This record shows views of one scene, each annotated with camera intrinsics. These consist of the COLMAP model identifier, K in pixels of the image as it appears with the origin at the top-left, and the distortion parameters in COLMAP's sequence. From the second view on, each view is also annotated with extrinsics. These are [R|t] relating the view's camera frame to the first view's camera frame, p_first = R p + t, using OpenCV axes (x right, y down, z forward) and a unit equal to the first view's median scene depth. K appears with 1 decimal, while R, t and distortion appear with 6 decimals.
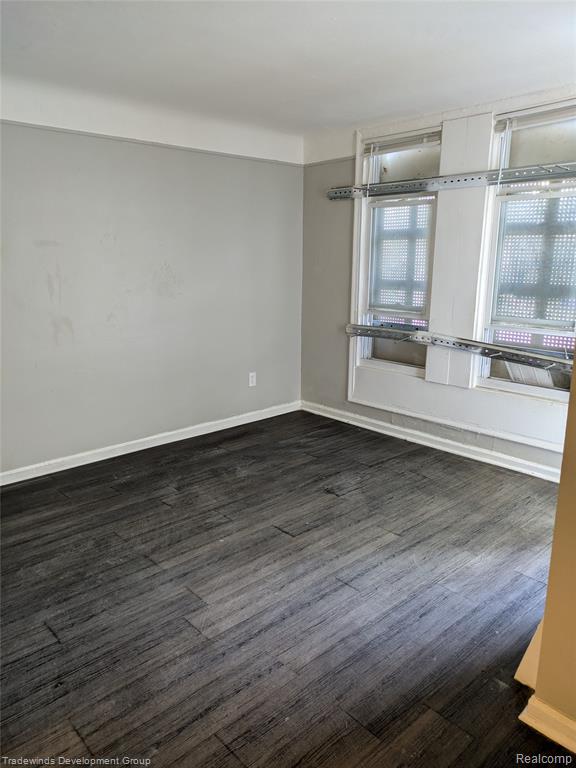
lens RADIAL K [[568.7, 0, 271.2], [0, 568.7, 382.1], [0, 0, 1]] dist [0.035516, -0.009543]
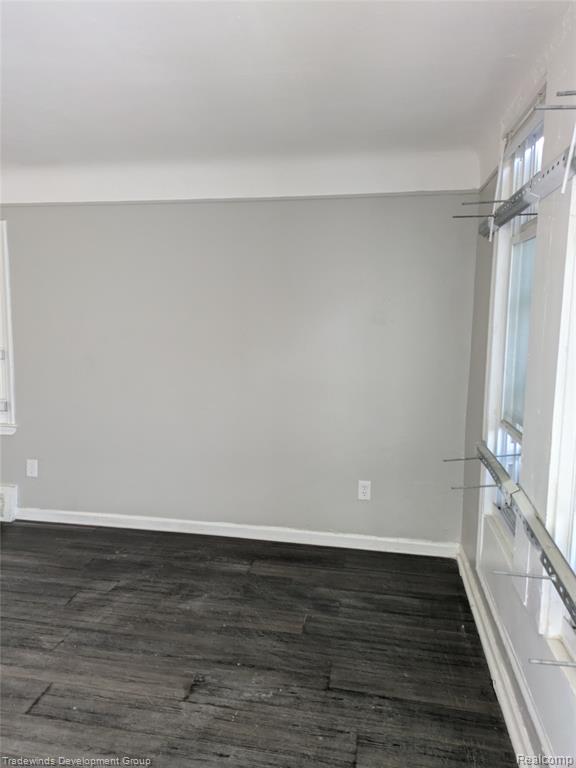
lens RADIAL K [[568.7, 0, 271.2], [0, 568.7, 382.1], [0, 0, 1]] dist [0.035516, -0.009543]
pose [[0.594806, 0.107406, -0.796661, 0.608148], [-0.185897, 0.982549, -0.006328, -0.150011], [0.782079, 0.151861, 0.604393, 0.604427]]
